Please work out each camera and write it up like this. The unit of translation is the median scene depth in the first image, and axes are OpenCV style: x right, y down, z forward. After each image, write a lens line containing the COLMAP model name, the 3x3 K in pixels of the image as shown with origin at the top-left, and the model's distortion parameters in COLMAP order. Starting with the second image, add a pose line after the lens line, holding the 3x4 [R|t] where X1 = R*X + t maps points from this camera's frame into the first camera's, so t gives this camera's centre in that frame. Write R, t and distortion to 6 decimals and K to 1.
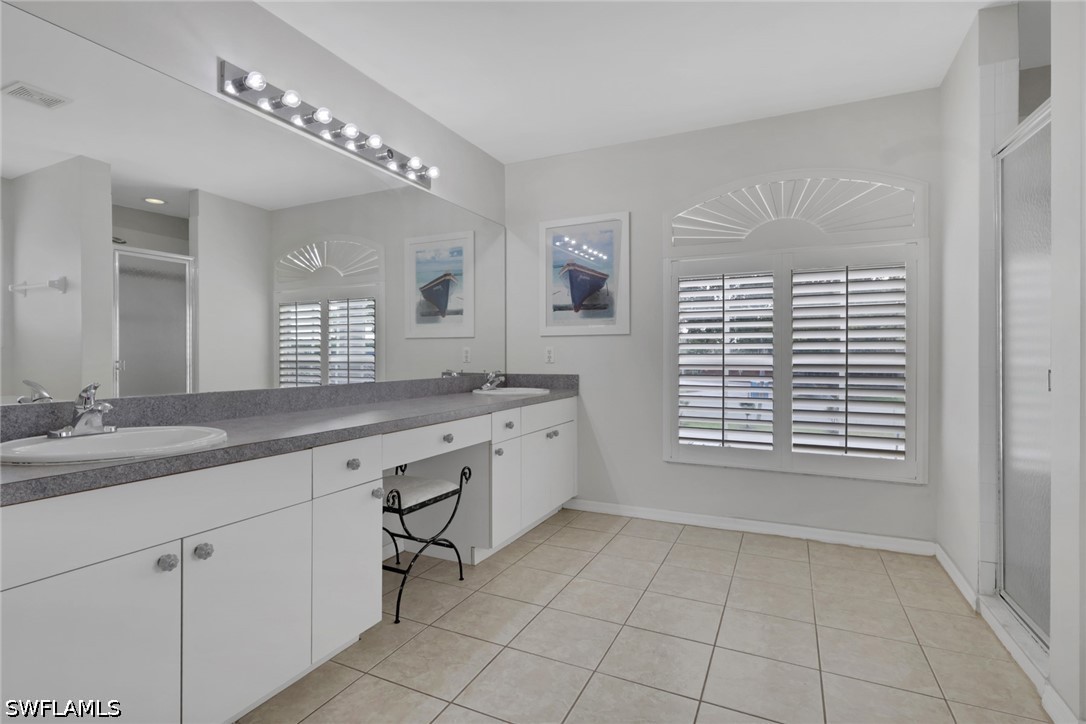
lens RADIAL K [[519.5, 0, 535.2], [0, 519.5, 356.9], [0, 0, 1]] dist [-0.000287, 0.002470]
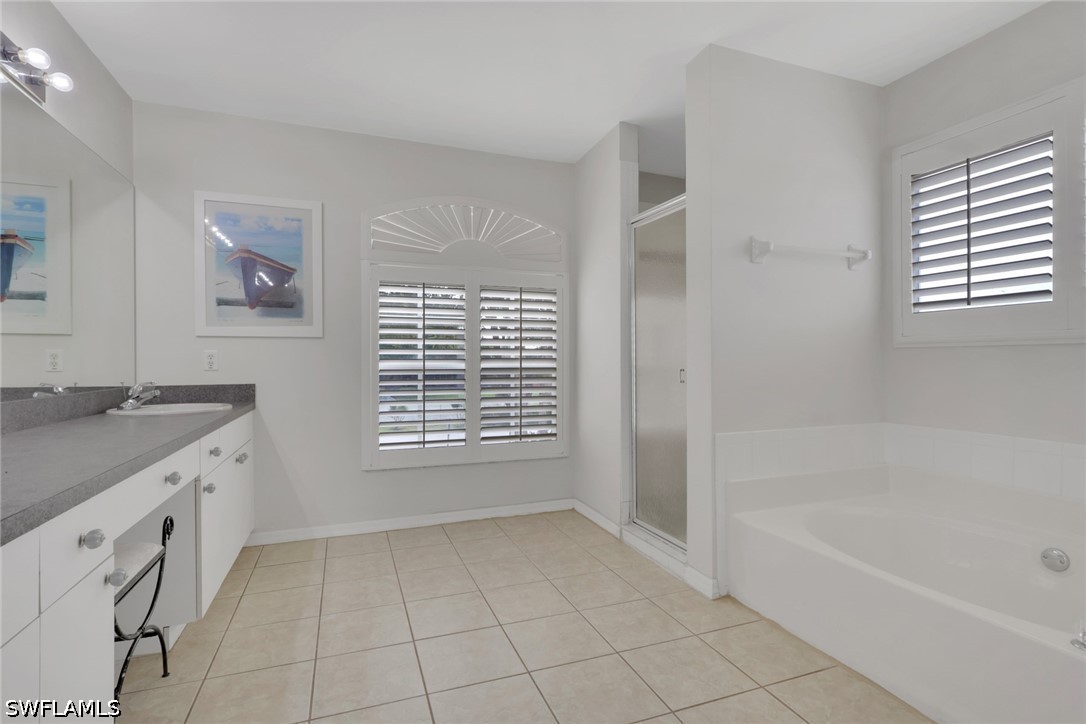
lens RADIAL K [[519.5, 0, 534.1], [0, 519.5, 363.1], [0, 0, 1]] dist [-0.000287, 0.002470]
pose [[0.699616, -0.004960, 0.714502, -0.229886], [0.003765, 0.999988, 0.003256, -0.000466], [-0.714509, 0.000412, 0.699626, 0.107728]]
